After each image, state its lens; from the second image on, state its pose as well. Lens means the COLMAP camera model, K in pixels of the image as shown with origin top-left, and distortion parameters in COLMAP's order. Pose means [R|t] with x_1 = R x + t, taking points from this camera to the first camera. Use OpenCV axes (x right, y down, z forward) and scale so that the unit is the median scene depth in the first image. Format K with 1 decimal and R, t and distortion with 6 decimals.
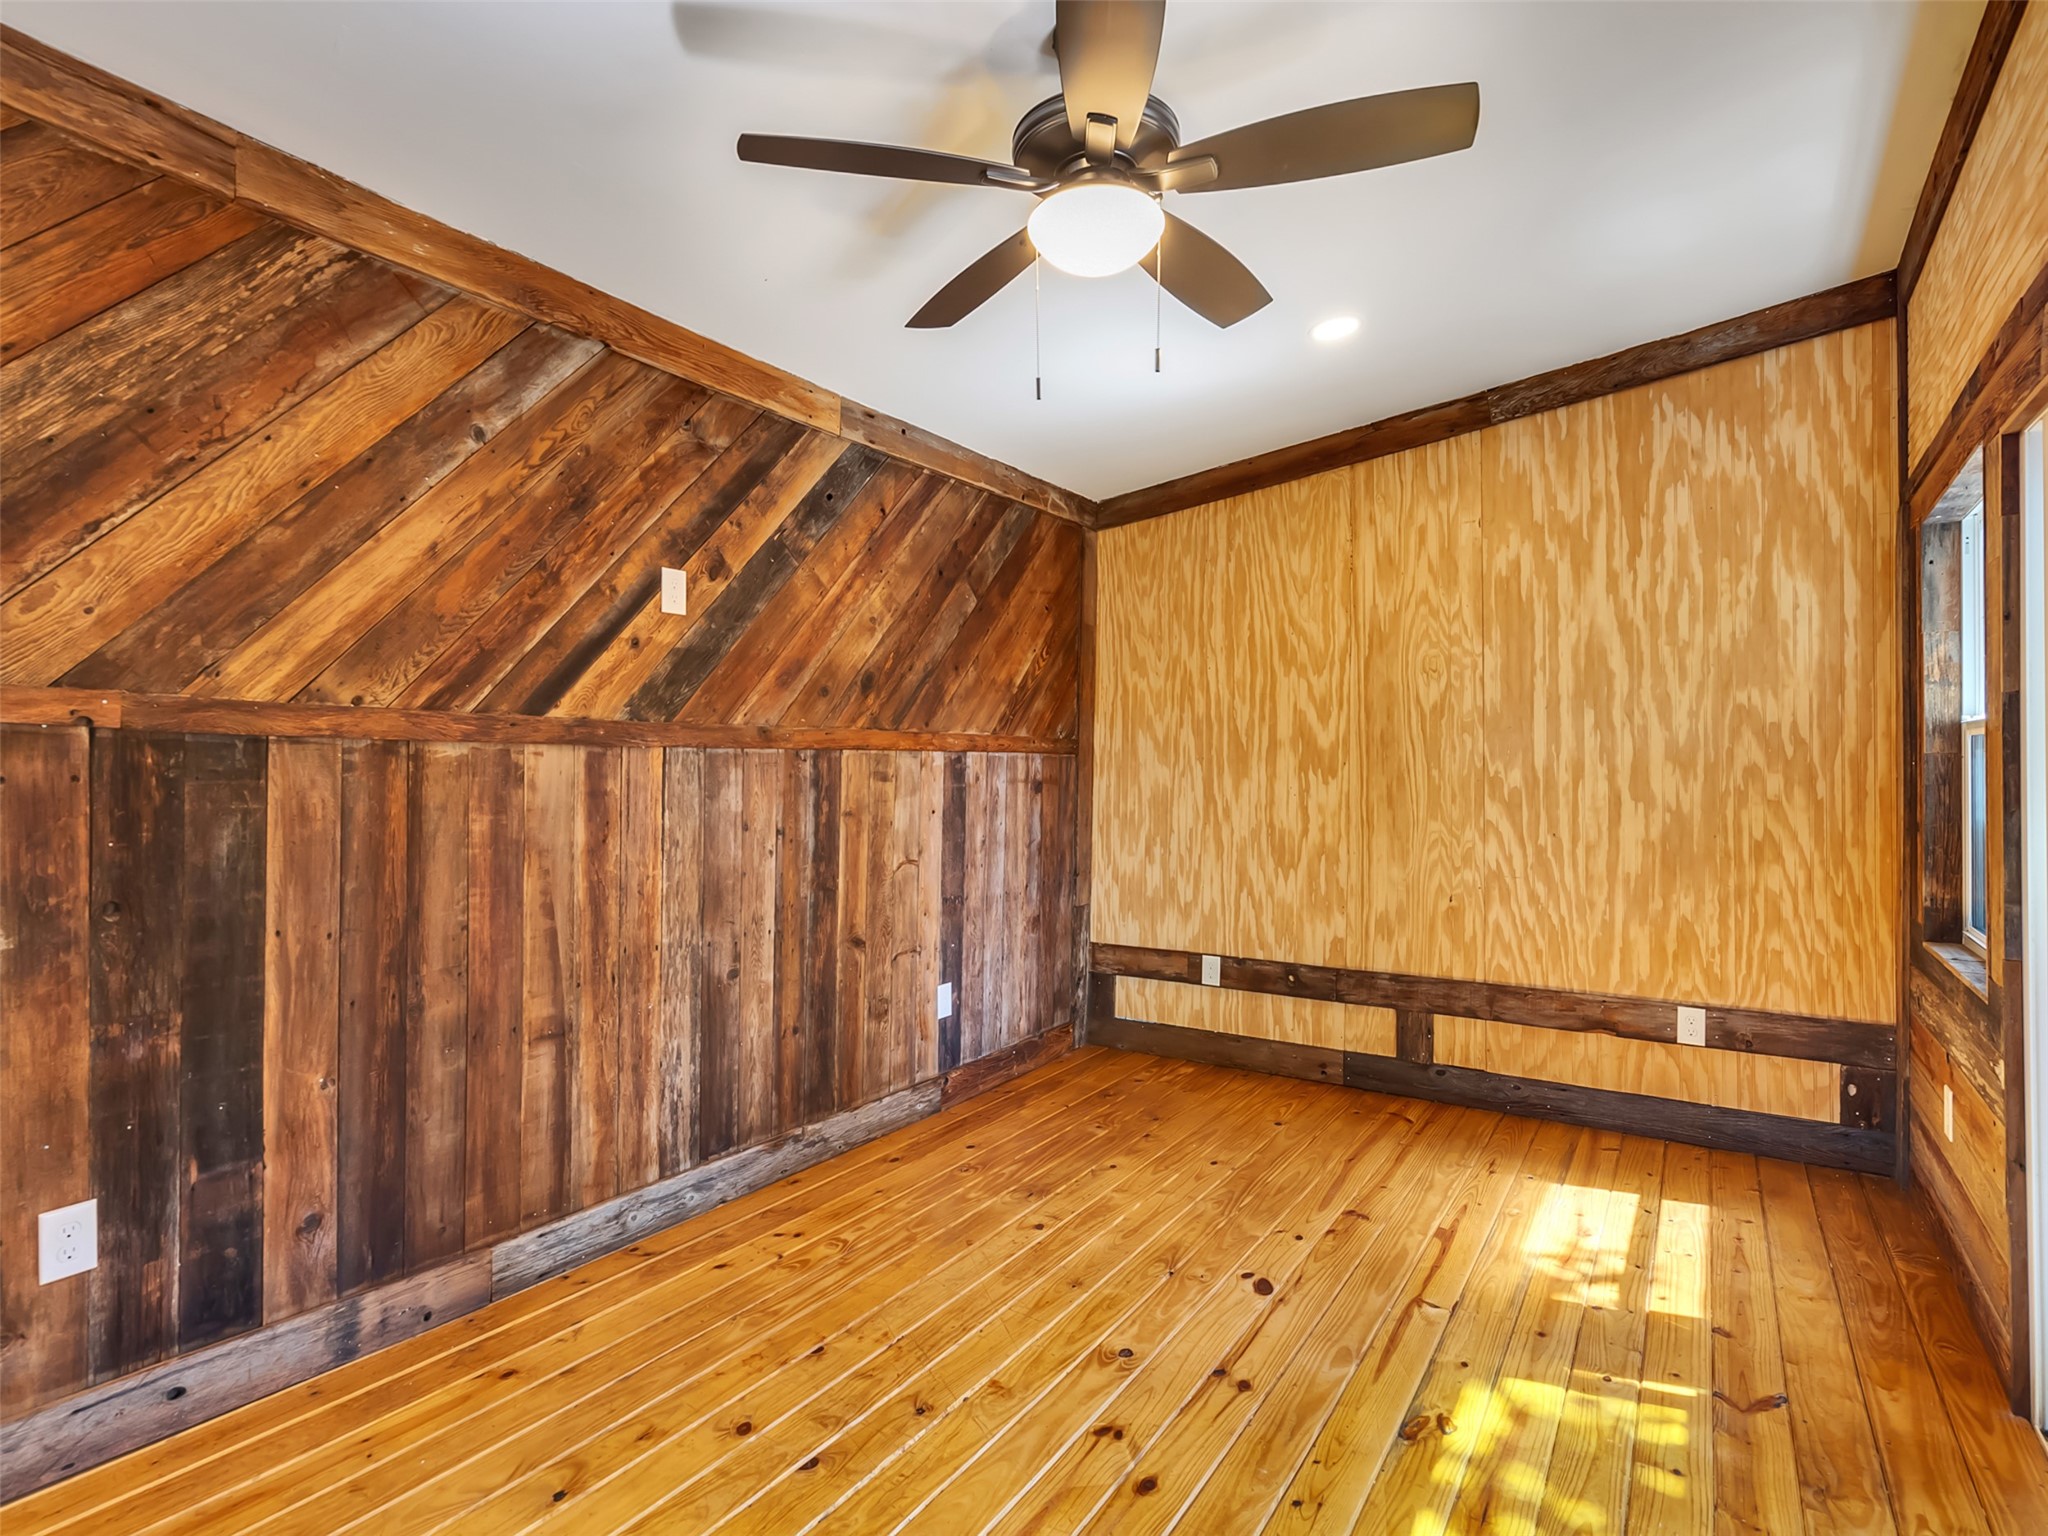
lens RADIAL K [[1040.5, 0, 1003.1], [0, 1040.5, 763.3], [0, 0, 1]] dist [-0.012321, 0.003399]
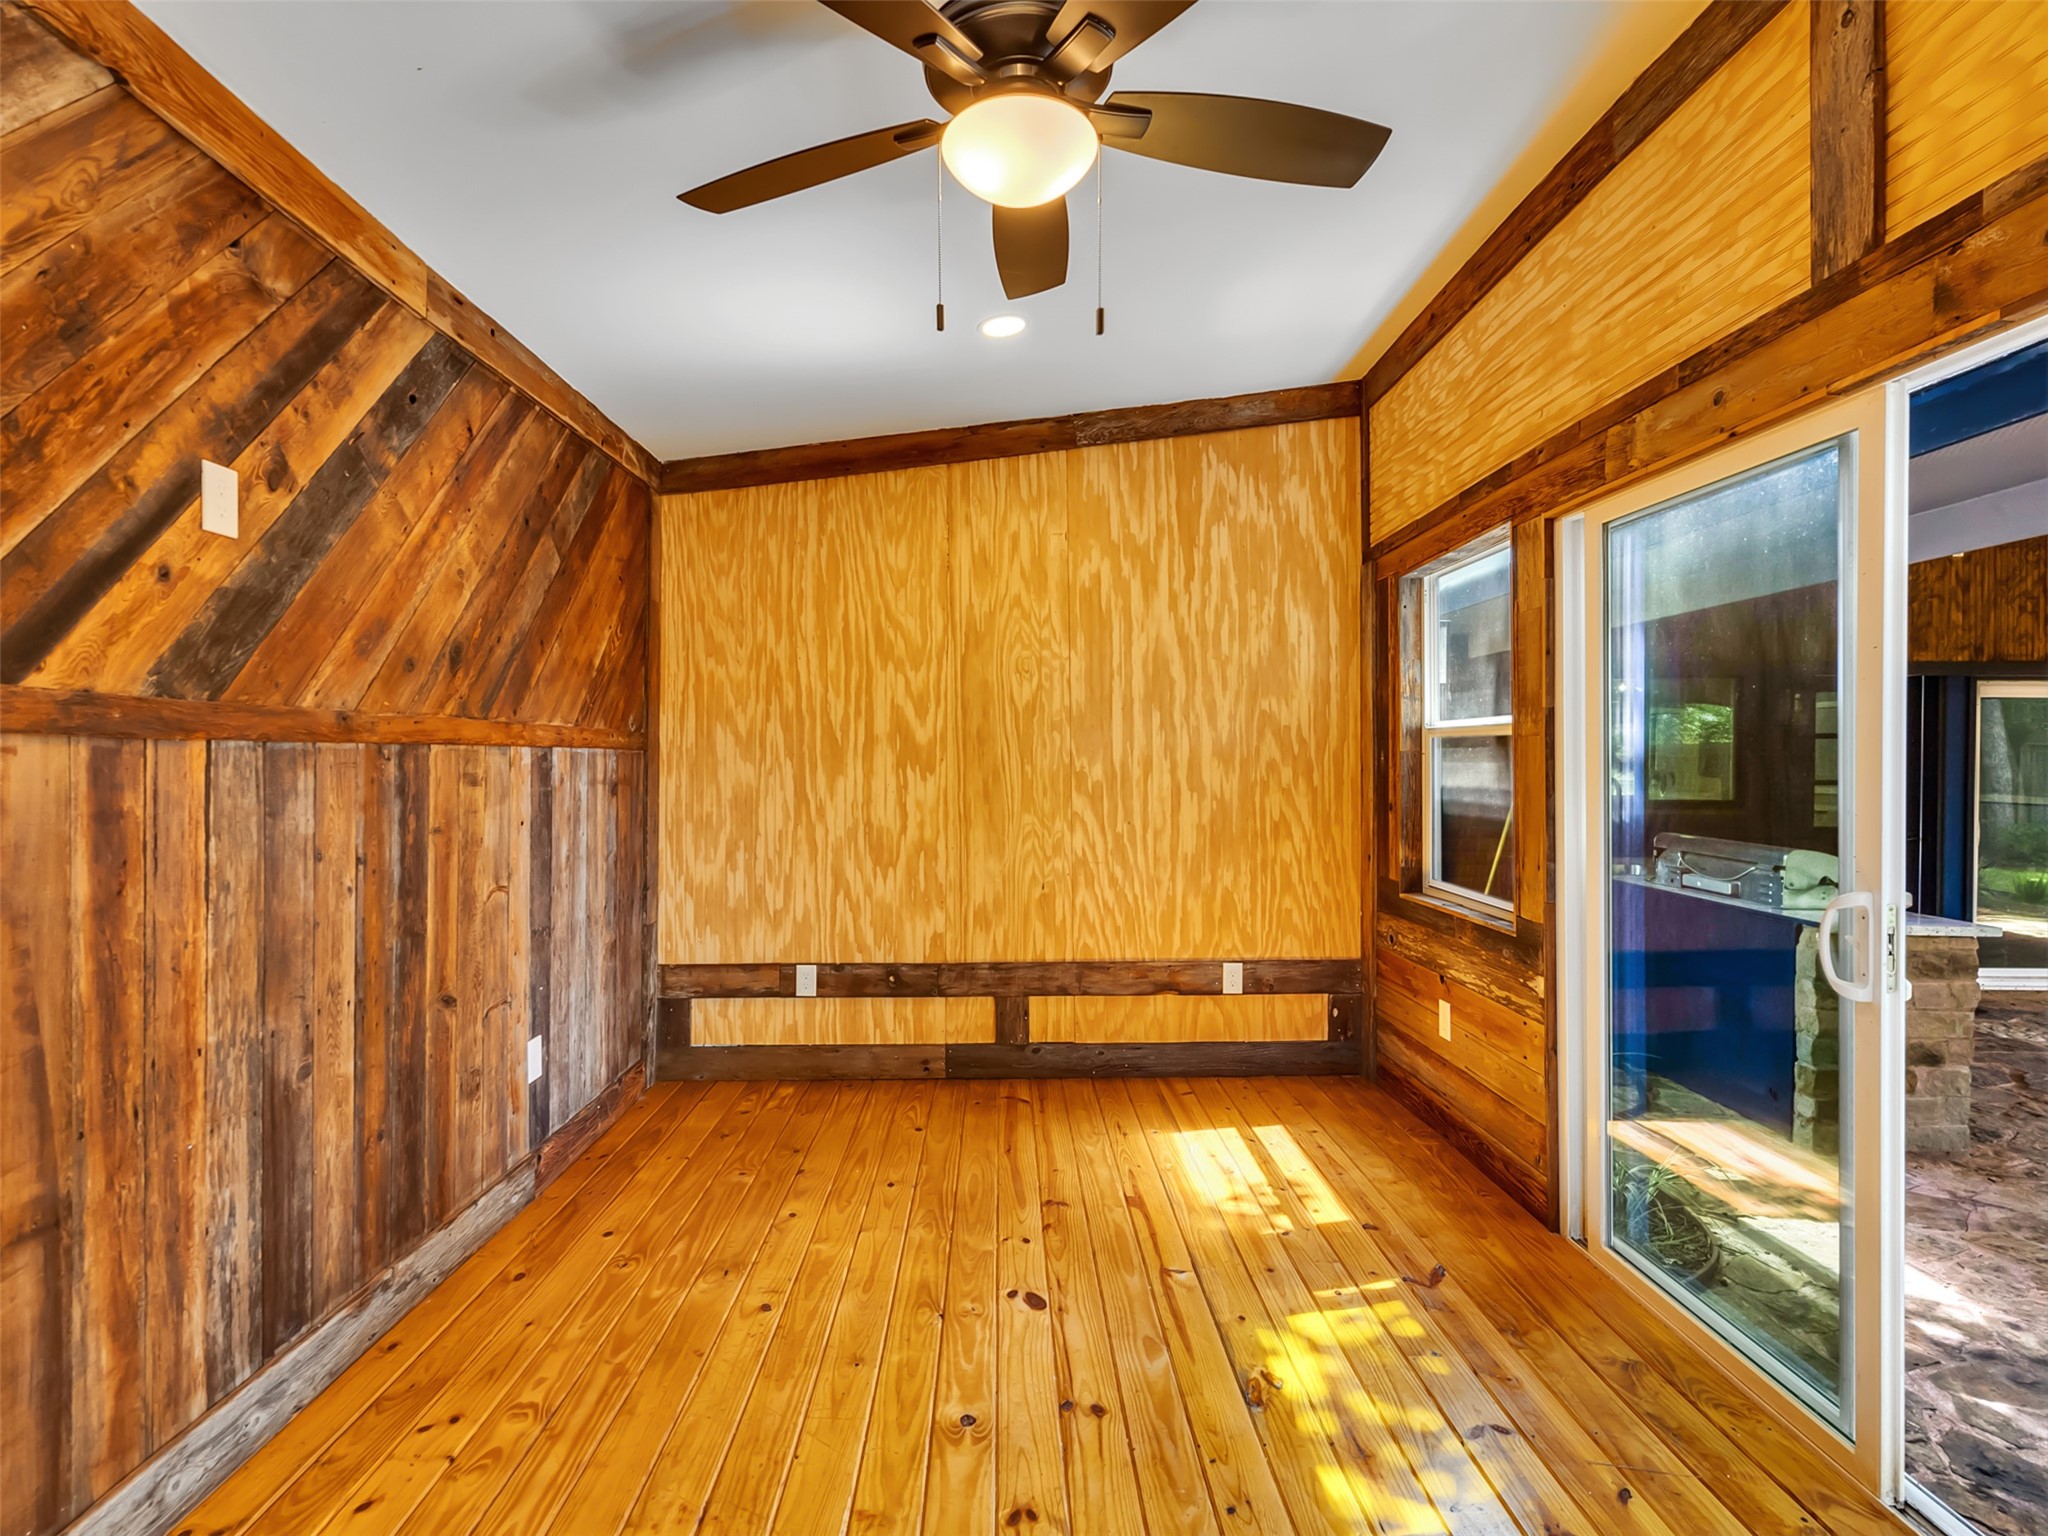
lens RADIAL K [[1040.5, 0, 1014.6], [0, 1040.5, 764.4], [0, 0, 1]] dist [-0.012321, 0.003399]
pose [[0.826005, -0.006370, 0.563626, -0.228875], [0.002906, 0.999971, 0.007043, -0.002740], [-0.563655, -0.004180, 0.826000, 0.157230]]
